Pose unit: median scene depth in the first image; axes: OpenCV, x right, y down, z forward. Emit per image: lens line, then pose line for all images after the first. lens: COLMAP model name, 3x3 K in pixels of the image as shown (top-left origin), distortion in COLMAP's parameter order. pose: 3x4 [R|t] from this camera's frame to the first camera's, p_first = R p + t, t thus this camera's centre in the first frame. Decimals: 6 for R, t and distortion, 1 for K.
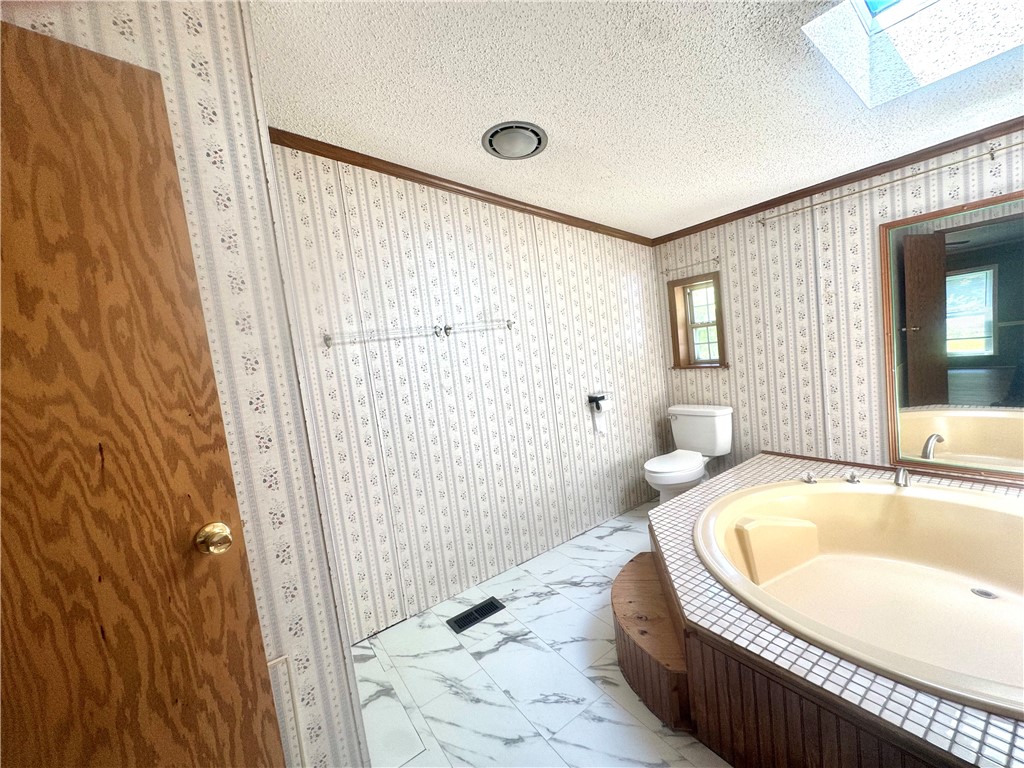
lens RADIAL K [[410.2, 0, 509.7], [0, 410.2, 379.7], [0, 0, 1]] dist [-0.002087, 0.000108]
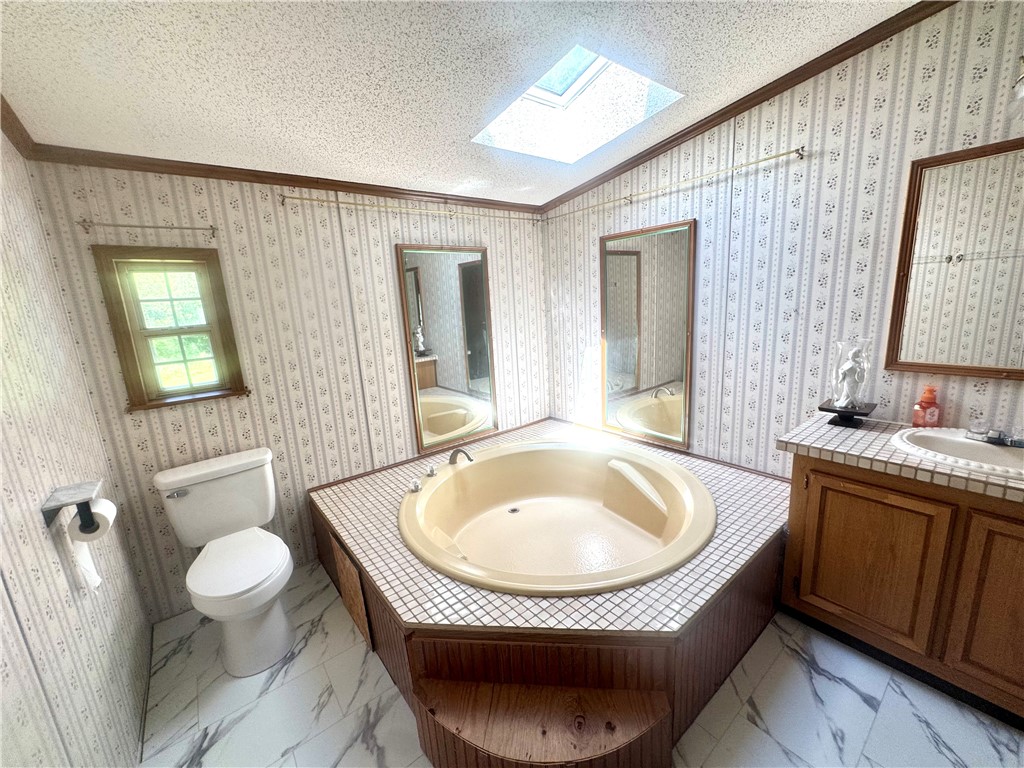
lens RADIAL K [[410.2, 0, 515.7], [0, 410.2, 382.1], [0, 0, 1]] dist [-0.002087, 0.000108]
pose [[-0.062851, -0.077499, 0.995009, -0.210142], [0.143034, 0.985989, 0.085831, -0.049656], [-0.987720, 0.147715, -0.050886, 0.670314]]
